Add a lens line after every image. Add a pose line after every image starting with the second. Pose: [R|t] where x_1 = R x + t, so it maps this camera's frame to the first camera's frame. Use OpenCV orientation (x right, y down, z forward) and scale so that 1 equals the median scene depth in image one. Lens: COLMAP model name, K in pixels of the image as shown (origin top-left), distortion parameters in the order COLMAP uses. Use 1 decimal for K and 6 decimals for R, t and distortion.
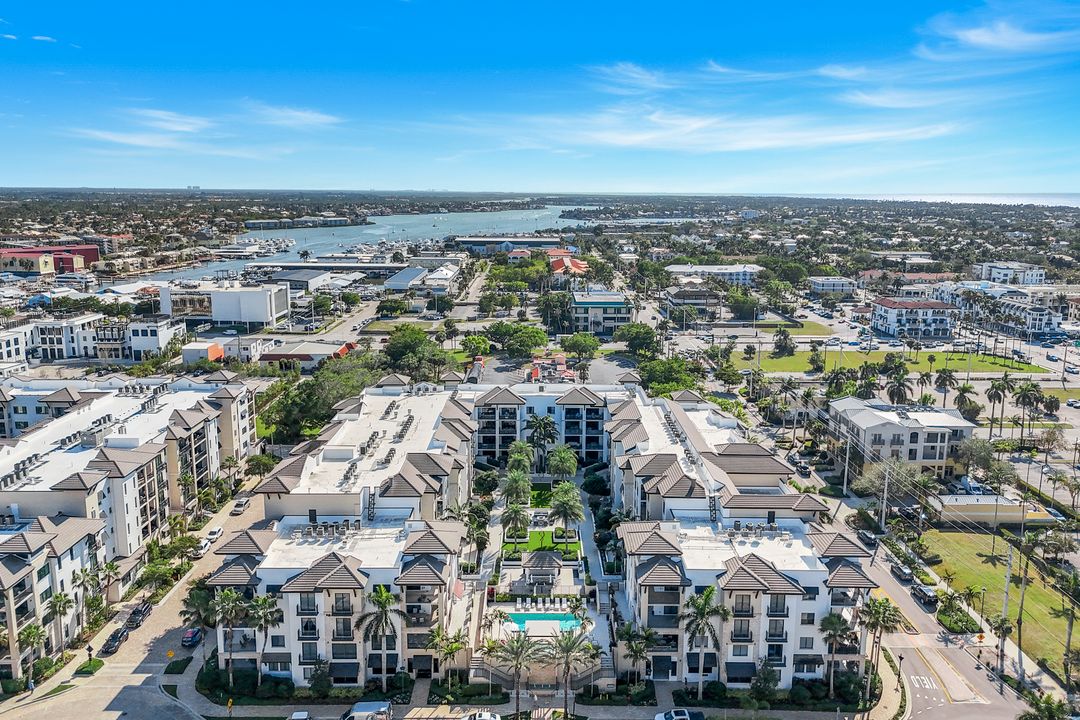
lens RADIAL K [[749.7, 0, 540.0], [0, 749.7, 360.0], [0, 0, 1]] dist [0.127132, -0.003082]
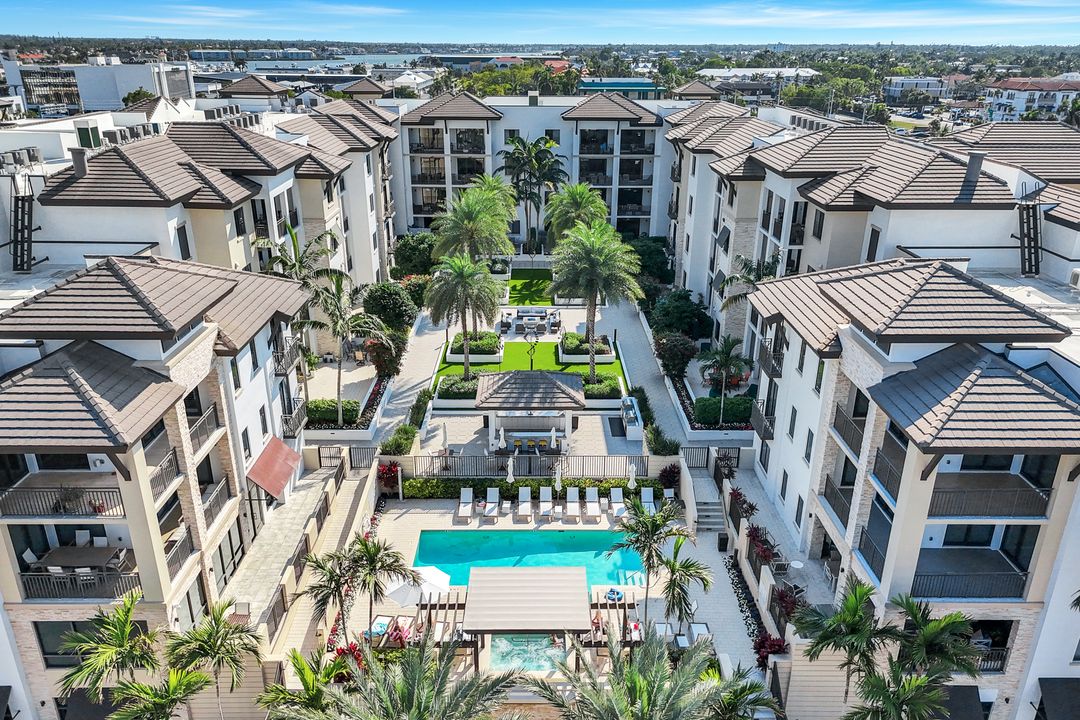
lens RADIAL K [[749.7, 0, 540.0], [0, 749.7, 360.0], [0, 0, 1]] dist [0.127132, -0.003082]
pose [[0.999994, -0.002324, 0.002711, 0.006199], [0.001886, 0.988411, 0.151787, 0.188432], [-0.003032, -0.151781, 0.988409, 0.620577]]
